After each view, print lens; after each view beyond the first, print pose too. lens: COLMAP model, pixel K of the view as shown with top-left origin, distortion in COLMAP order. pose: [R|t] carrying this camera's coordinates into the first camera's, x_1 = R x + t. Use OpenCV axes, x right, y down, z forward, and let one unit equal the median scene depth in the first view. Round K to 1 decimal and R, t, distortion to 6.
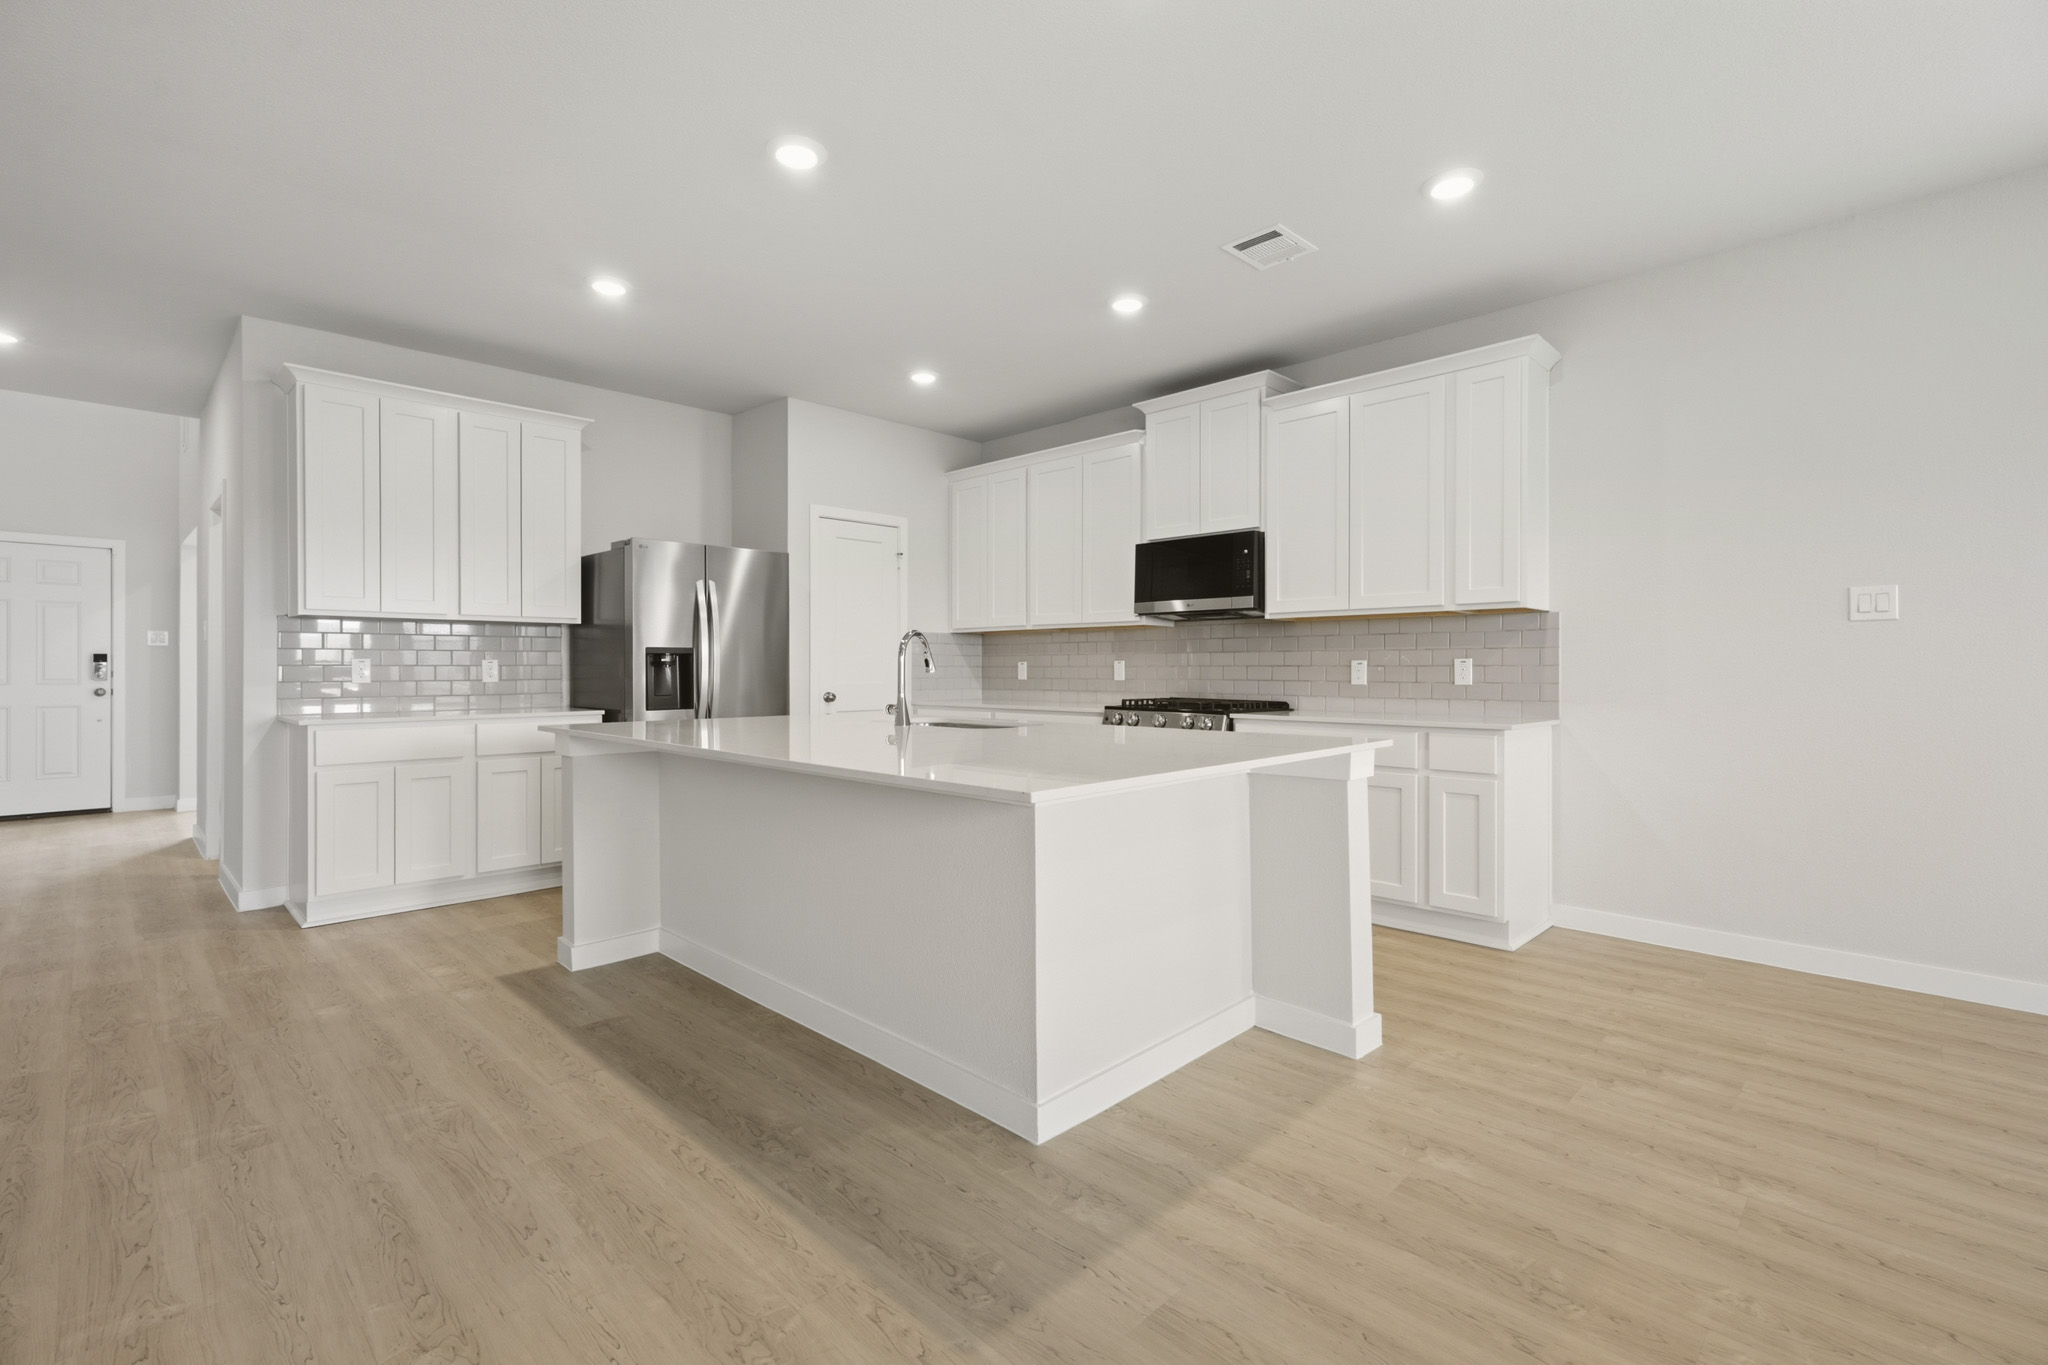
lens RADIAL K [[908.4, 0, 1024.0], [0, 908.4, 682.5], [0, 0, 1]] dist [0.013389, 0.000058]
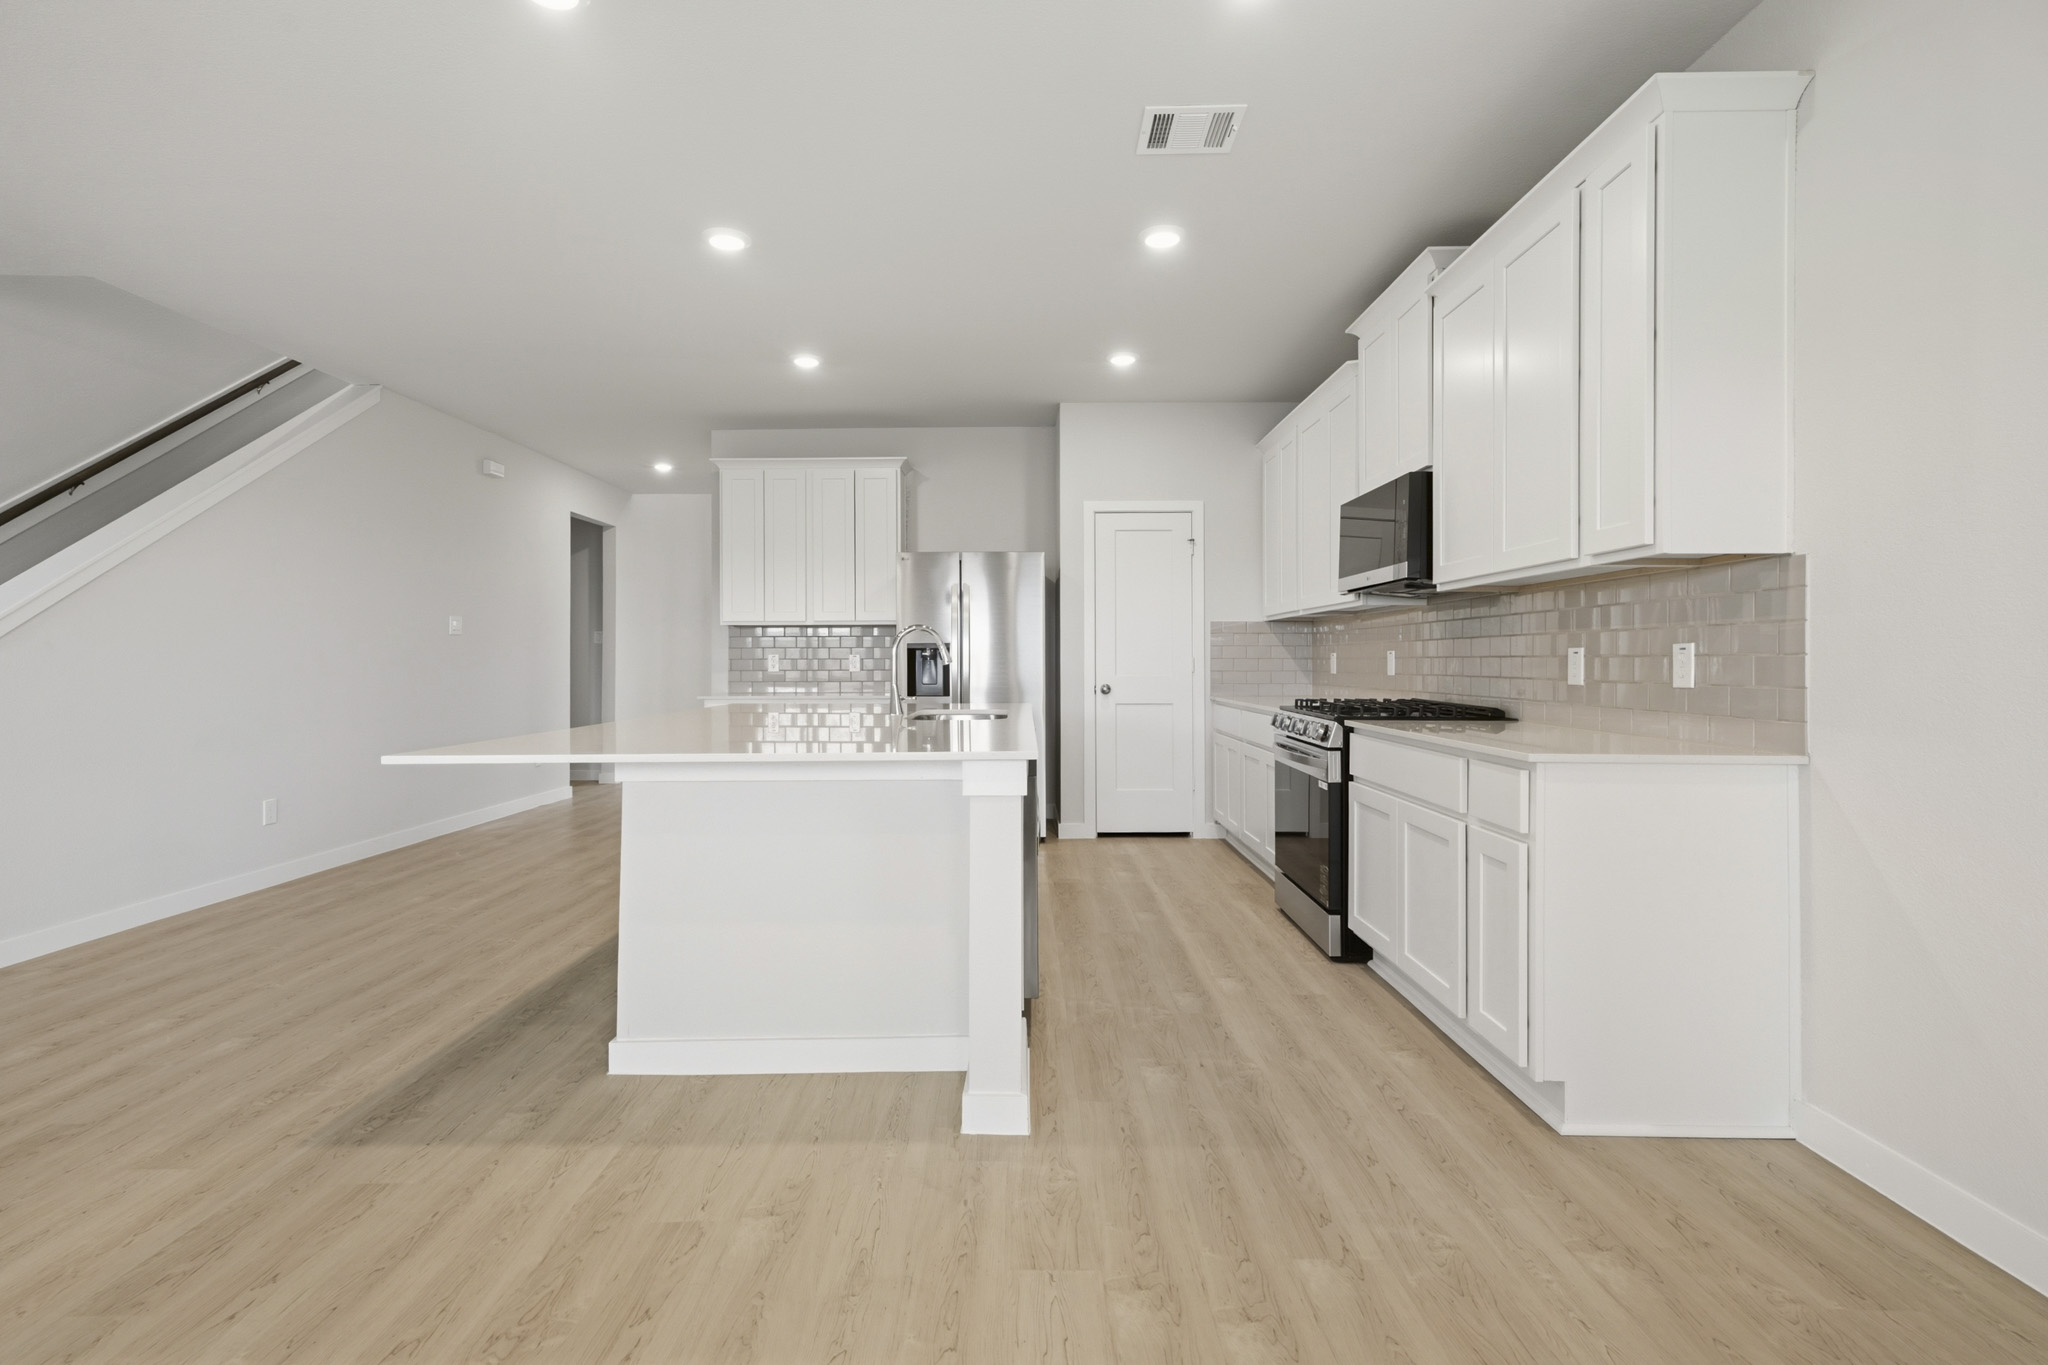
lens RADIAL K [[939.6, 0, 1023.4], [0, 939.6, 665.4], [0, 0, 1]] dist [0.012267, -0.000650]
pose [[0.702667, 0.002545, -0.711515, 0.660447], [-0.010755, 0.999917, -0.007046, -0.002871], [0.711438, 0.012603, 0.702636, 0.285404]]
